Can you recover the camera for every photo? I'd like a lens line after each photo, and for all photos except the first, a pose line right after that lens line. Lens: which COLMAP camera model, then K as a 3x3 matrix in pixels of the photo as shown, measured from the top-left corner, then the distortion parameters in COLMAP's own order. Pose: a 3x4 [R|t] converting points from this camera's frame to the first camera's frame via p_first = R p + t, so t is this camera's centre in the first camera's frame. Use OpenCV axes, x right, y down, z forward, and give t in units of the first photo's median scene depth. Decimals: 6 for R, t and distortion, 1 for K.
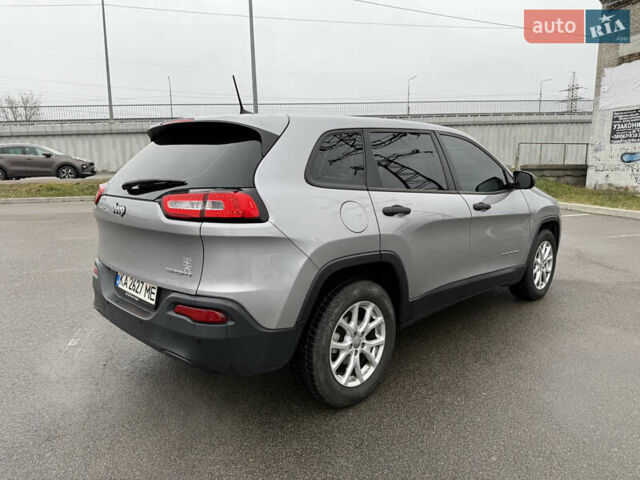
lens RADIAL K [[444.3, 0, 319.4], [0, 444.3, 244.8], [0, 0, 1]] dist [0.013838, -0.029954]
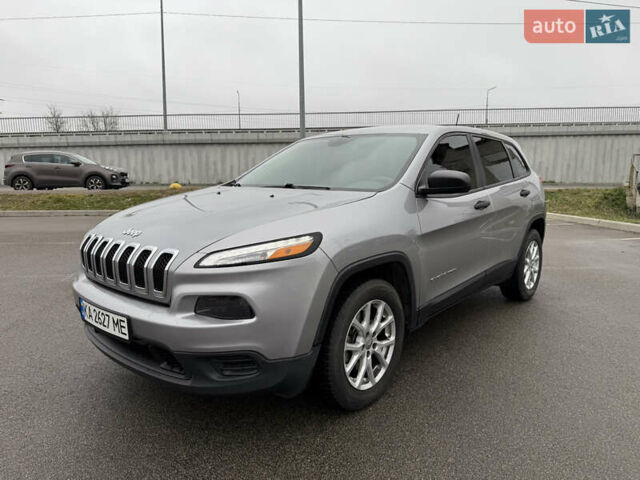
lens RADIAL K [[444.3, 0, 316.6], [0, 444.3, 243.8], [0, 0, 1]] dist [0.013838, -0.029954]
pose [[0.986835, 0.035451, -0.157797, 0.118937], [-0.041310, 0.998568, -0.034001, -0.105397], [0.156366, 0.040072, 0.986886, 0.720771]]
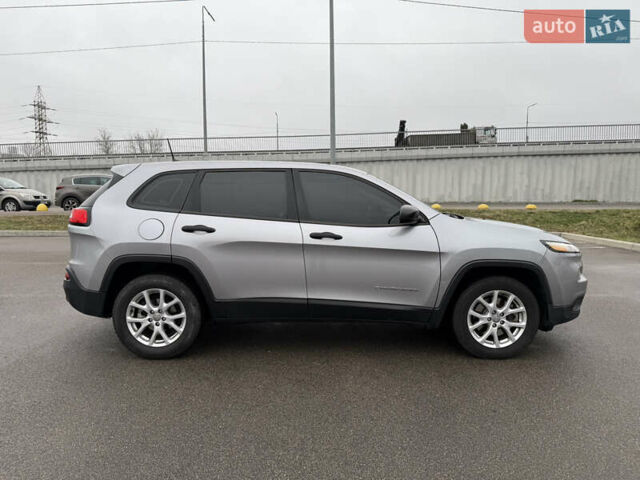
lens RADIAL K [[444.3, 0, 316.3], [0, 444.3, 242.0], [0, 0, 1]] dist [0.013838, -0.029954]
pose [[0.969767, 0.035390, -0.241455, 0.190602], [-0.054380, 0.995889, -0.072442, -0.127912], [0.237898, 0.083382, 0.967704, 0.675051]]
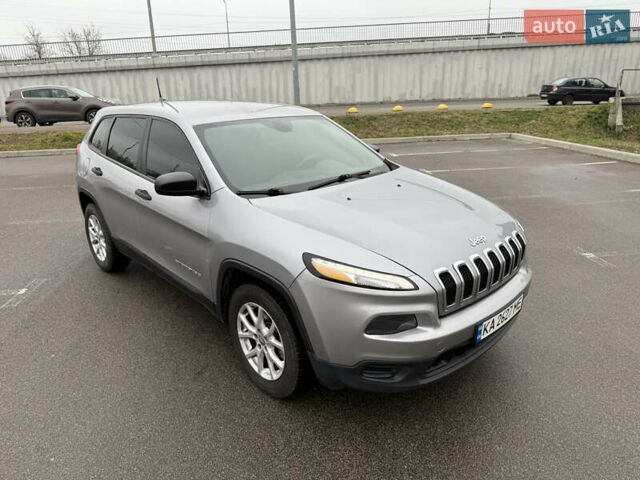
lens RADIAL K [[444.3, 0, 317.6], [0, 444.3, 244.5], [0, 0, 1]] dist [0.013838, -0.029954]
pose [[0.988506, 0.031968, -0.147763, 0.175534], [-0.009314, 0.988410, 0.151525, -0.173854], [0.150894, -0.148407, 0.977347, 0.473853]]
